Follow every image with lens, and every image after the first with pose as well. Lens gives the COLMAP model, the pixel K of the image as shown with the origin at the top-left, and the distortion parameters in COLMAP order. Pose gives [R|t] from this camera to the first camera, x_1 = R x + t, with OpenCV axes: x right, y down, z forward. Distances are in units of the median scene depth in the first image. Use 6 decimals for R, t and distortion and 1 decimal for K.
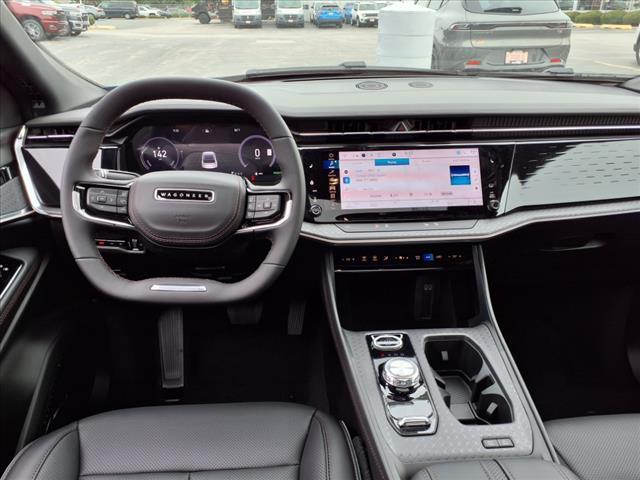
lens RADIAL K [[521.6, 0, 317.6], [0, 521.6, 235.6], [0, 0, 1]] dist [0.034267, -0.047713]
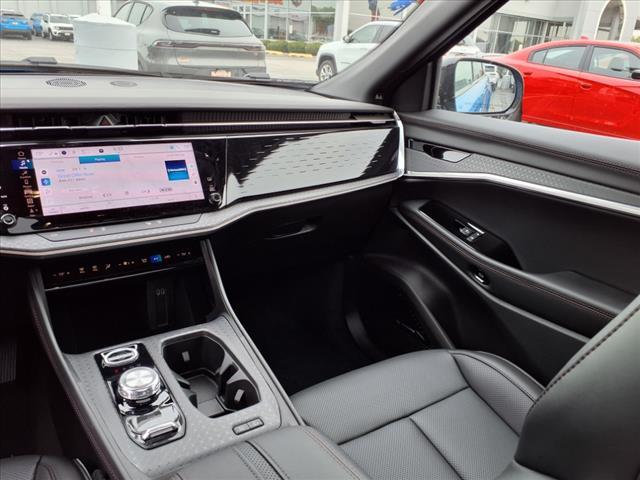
lens RADIAL K [[521.6, 0, 315.7], [0, 521.6, 229.7], [0, 0, 1]] dist [0.034267, -0.047713]
pose [[0.870064, -0.118586, 0.478462, 0.018536], [0.139968, 0.990114, -0.009128, 0.040634], [-0.472649, 0.074911, 0.878061, 0.032823]]
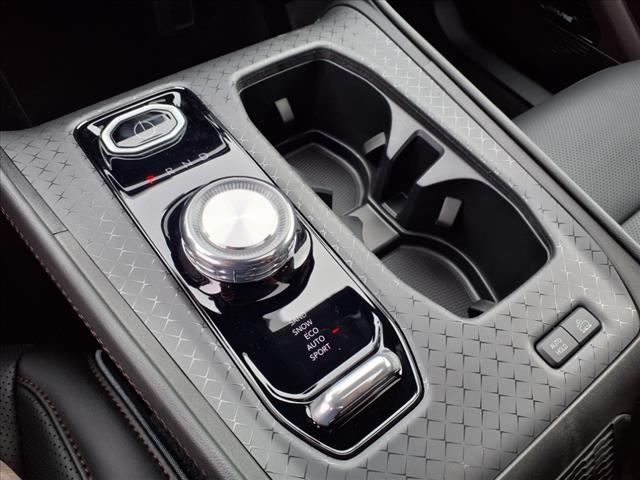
lens RADIAL K [[521.6, 0, 319.9], [0, 521.6, 238.5], [0, 0, 1]] dist [0.034267, -0.047713]
pose [[0.817510, -0.414120, 0.400228, 0.058389], [0.128566, 0.808634, 0.574093, 0.076759], [-0.561381, -0.417871, 0.714308, 0.624684]]
